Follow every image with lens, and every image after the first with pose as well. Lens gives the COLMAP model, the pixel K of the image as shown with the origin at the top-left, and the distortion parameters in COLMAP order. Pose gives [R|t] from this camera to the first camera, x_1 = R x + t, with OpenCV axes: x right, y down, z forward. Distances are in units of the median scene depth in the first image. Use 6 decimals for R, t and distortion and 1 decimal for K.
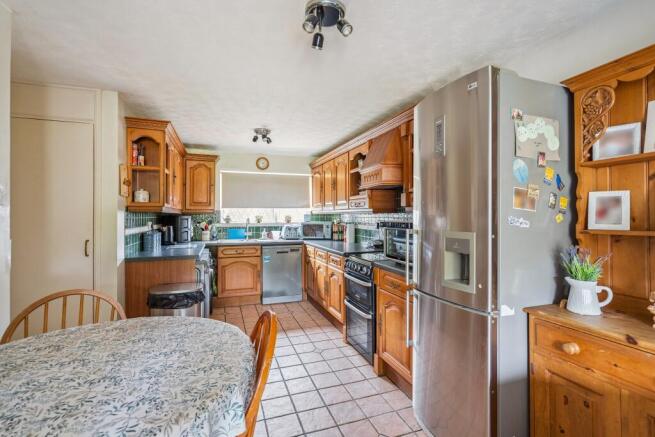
lens RADIAL K [[296.1, 0, 326.9], [0, 296.1, 216.8], [0, 0, 1]] dist [0.000741, -0.000104]
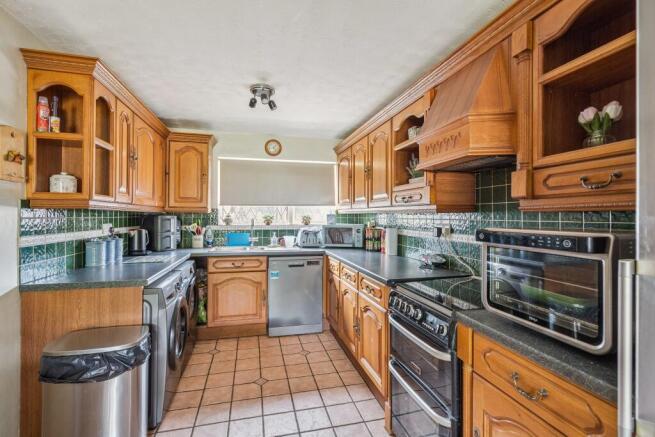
lens RADIAL K [[296.1, 0, 328.6], [0, 296.1, 216.7], [0, 0, 1]] dist [0.000741, -0.000104]
pose [[0.995787, 0.005168, -0.091549, -0.004684], [-0.005308, 0.999985, -0.001279, -0.001464], [0.091541, 0.001759, 0.995800, 0.338170]]
